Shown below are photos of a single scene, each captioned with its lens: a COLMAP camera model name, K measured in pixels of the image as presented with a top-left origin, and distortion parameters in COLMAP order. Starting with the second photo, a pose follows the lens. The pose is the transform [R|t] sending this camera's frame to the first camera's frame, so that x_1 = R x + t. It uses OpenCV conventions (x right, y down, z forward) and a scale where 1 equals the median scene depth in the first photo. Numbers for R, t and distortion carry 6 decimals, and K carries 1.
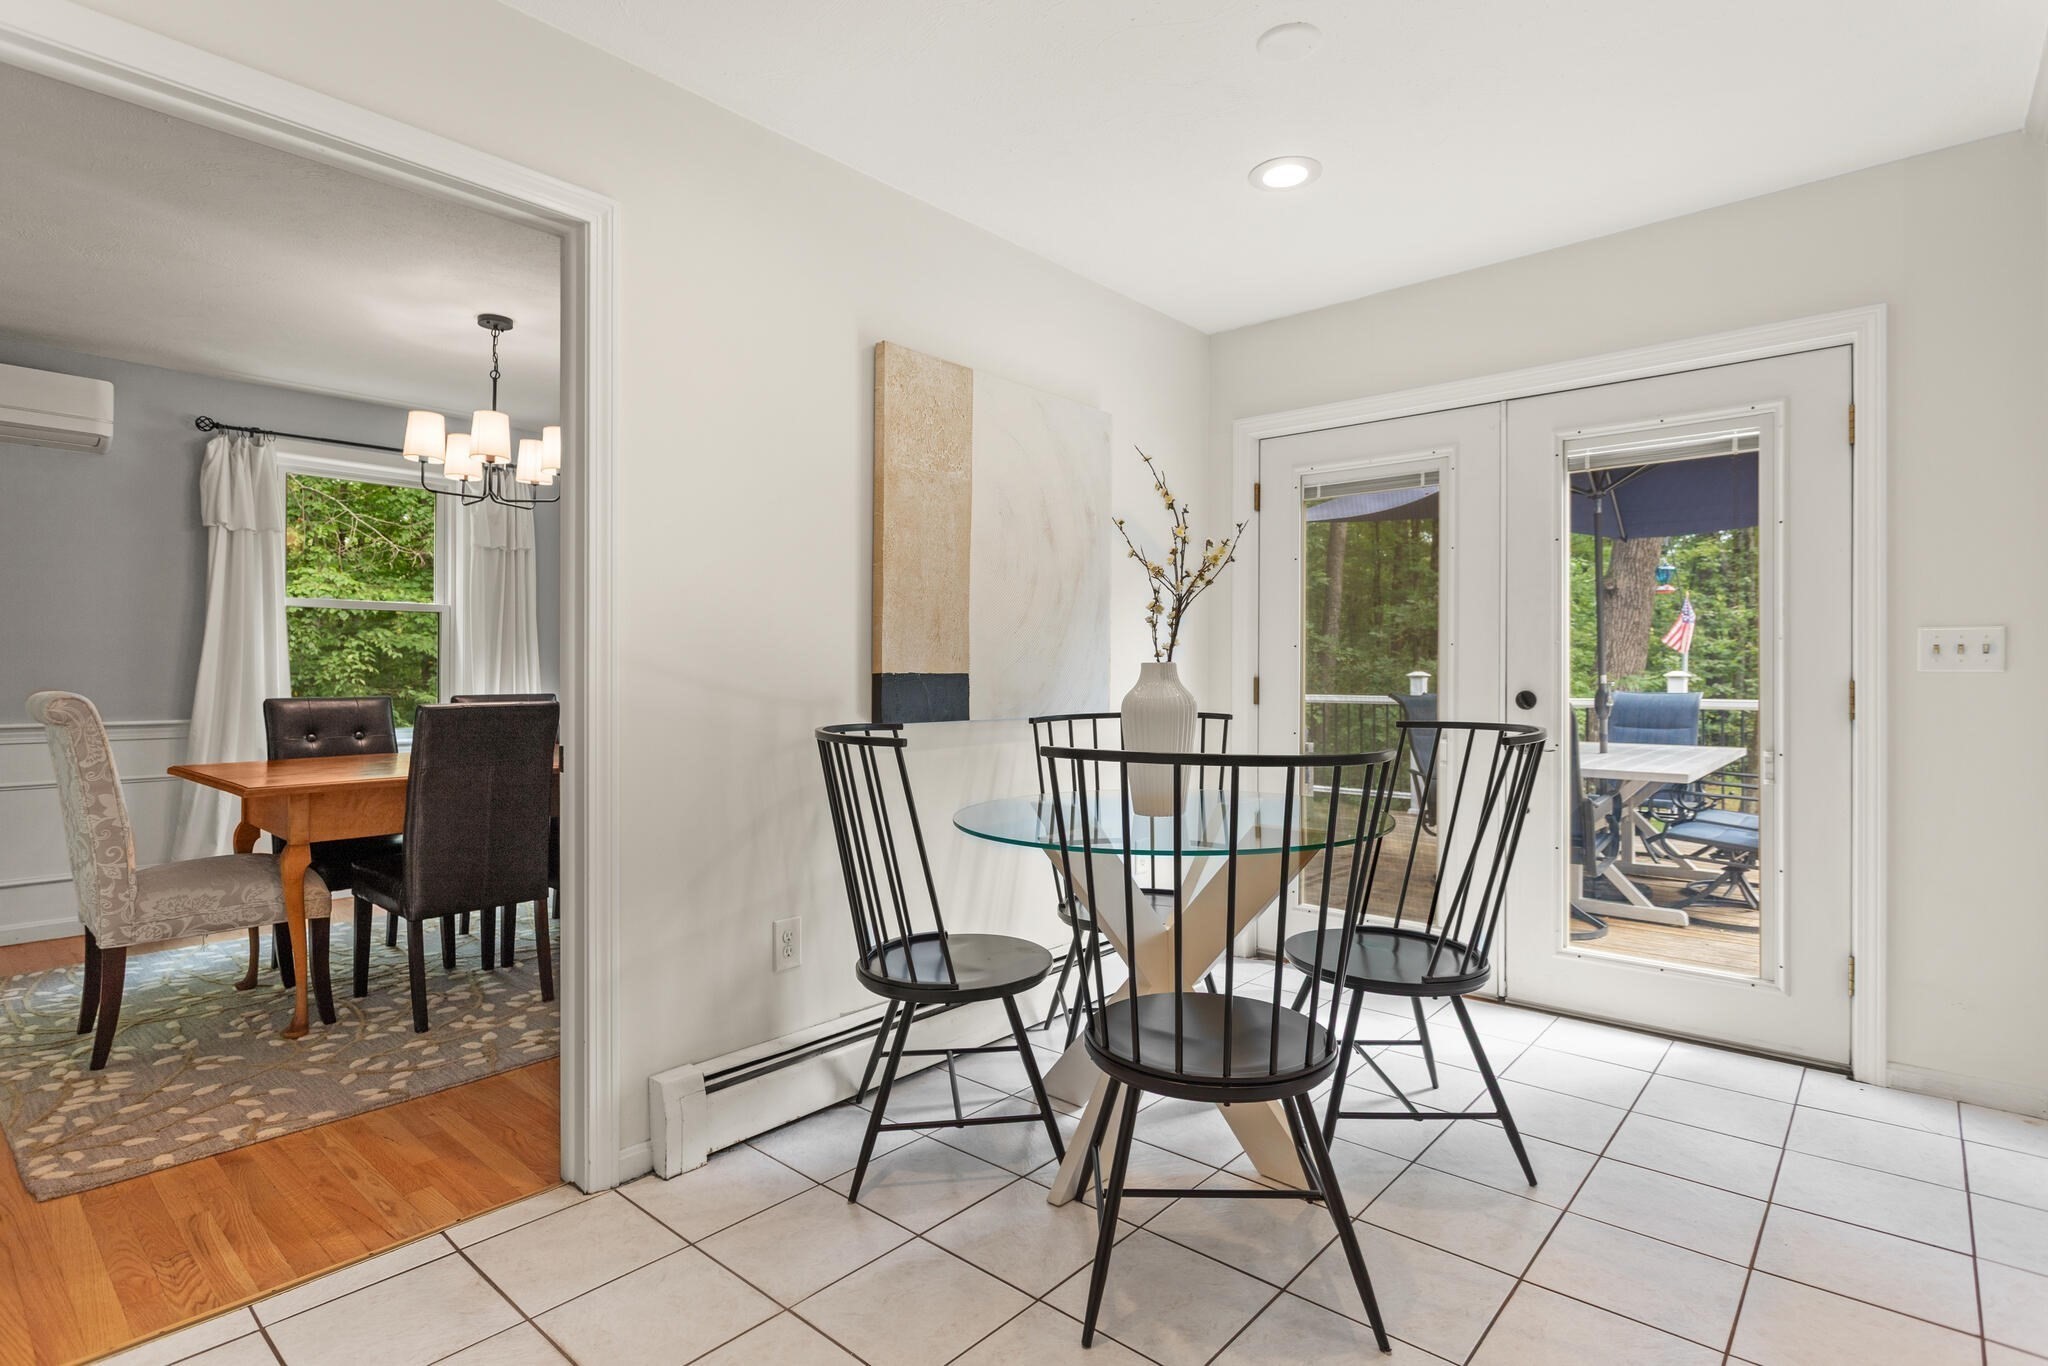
lens RADIAL K [[1015.3, 0, 1010.6], [0, 1015.3, 674.1], [0, 0, 1]] dist [-0.009888, -0.000337]
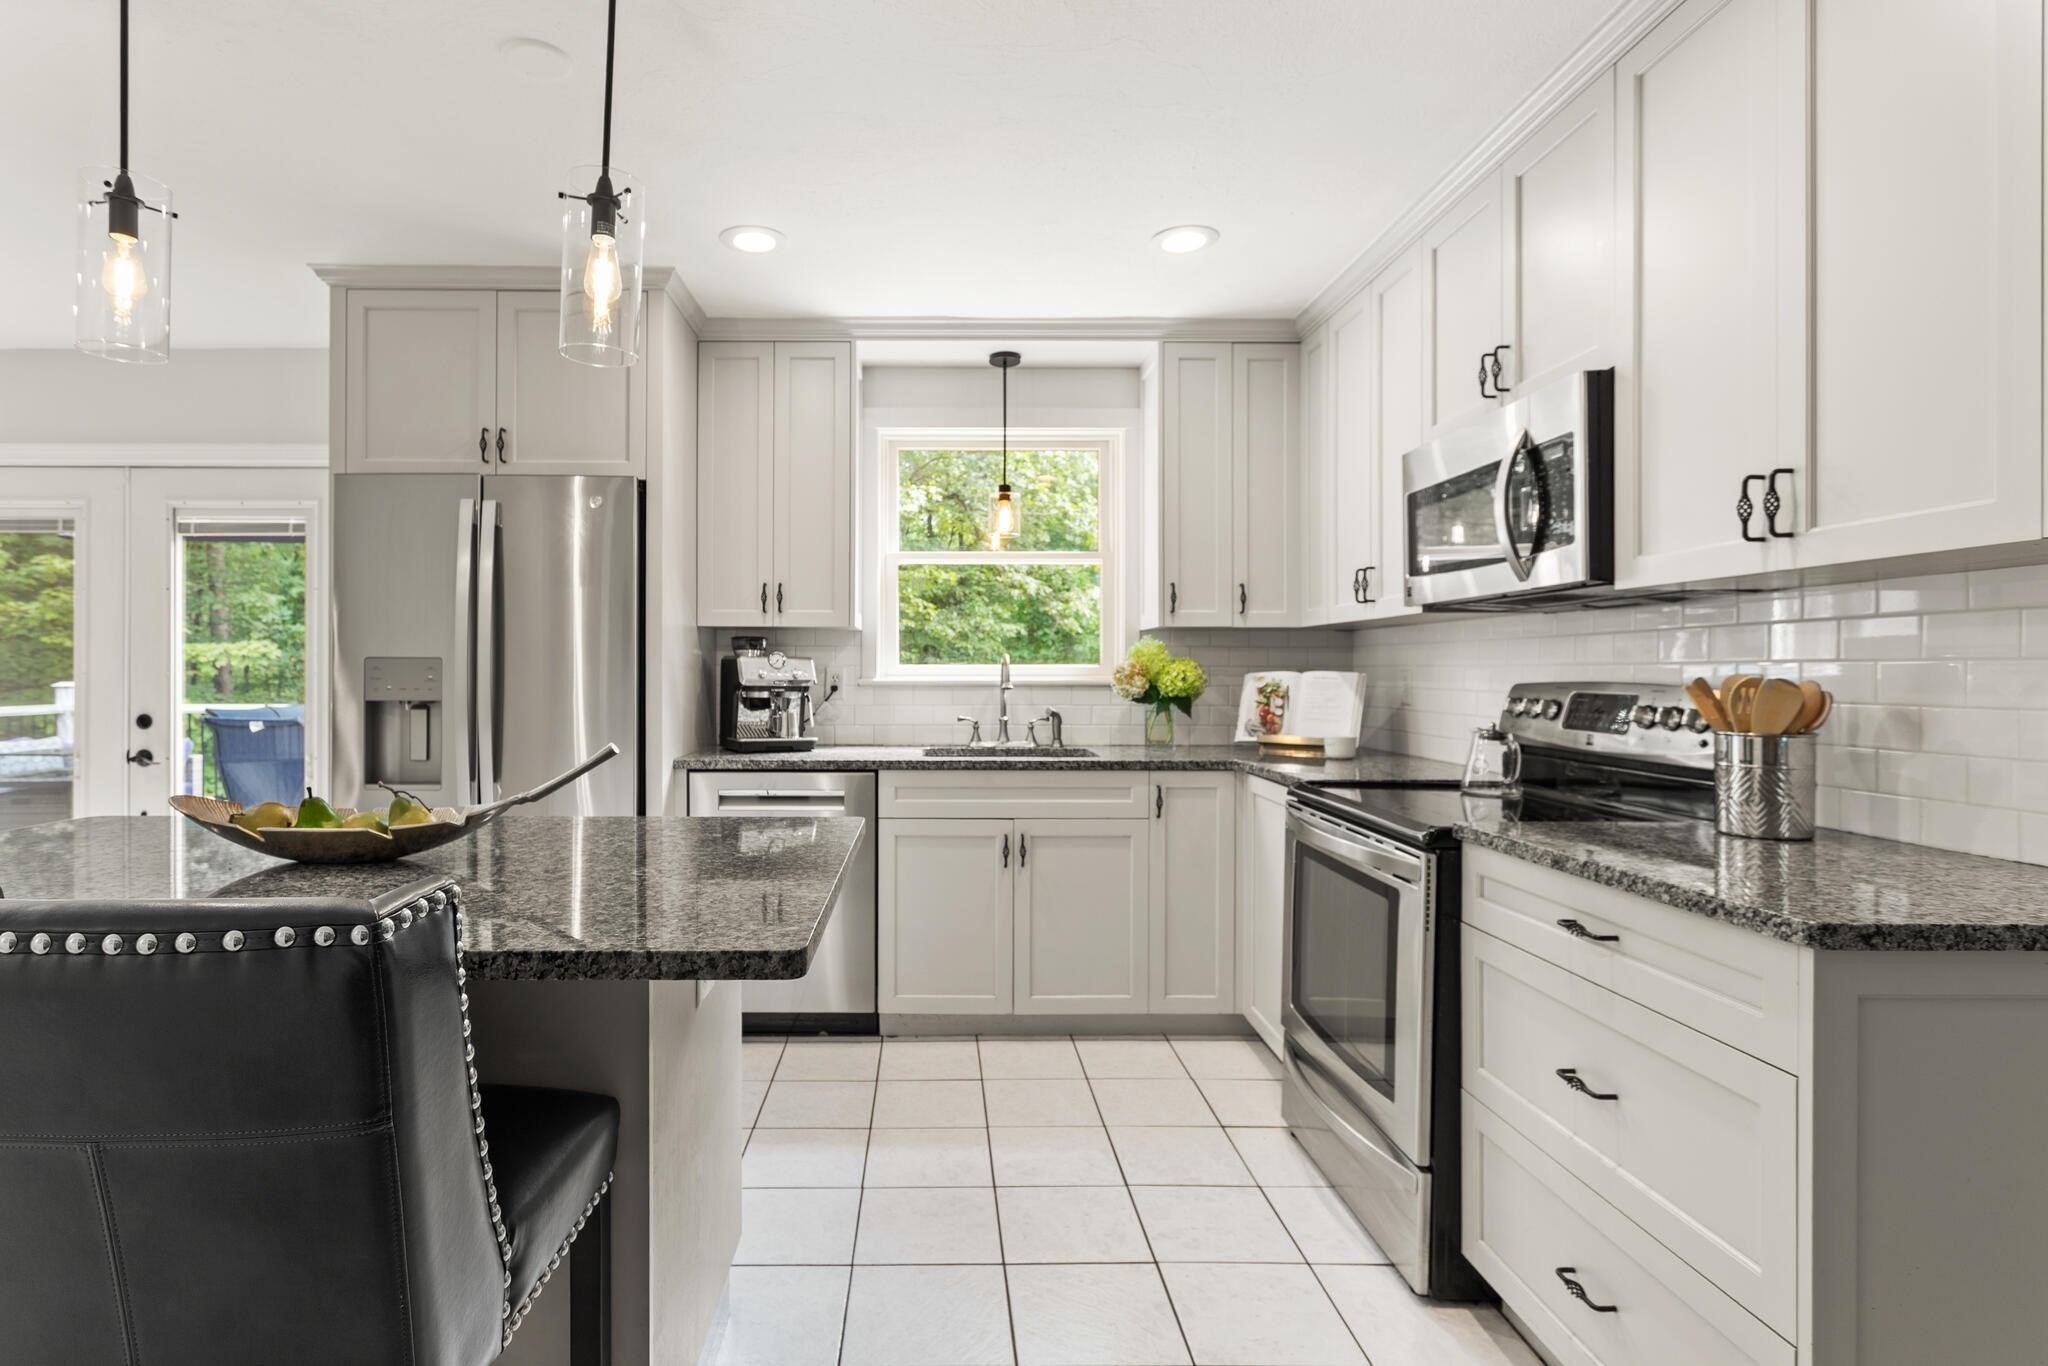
lens RADIAL K [[1034.2, 0, 1013.3], [0, 1034.2, 680.2], [0, 0, 1]] dist [-0.001118, 0.000503]
pose [[0.744602, -0.001468, 0.667507, 0.467456], [0.000064, 0.999998, 0.002129, -0.025904], [-0.667509, -0.001542, 0.744600, -0.599699]]
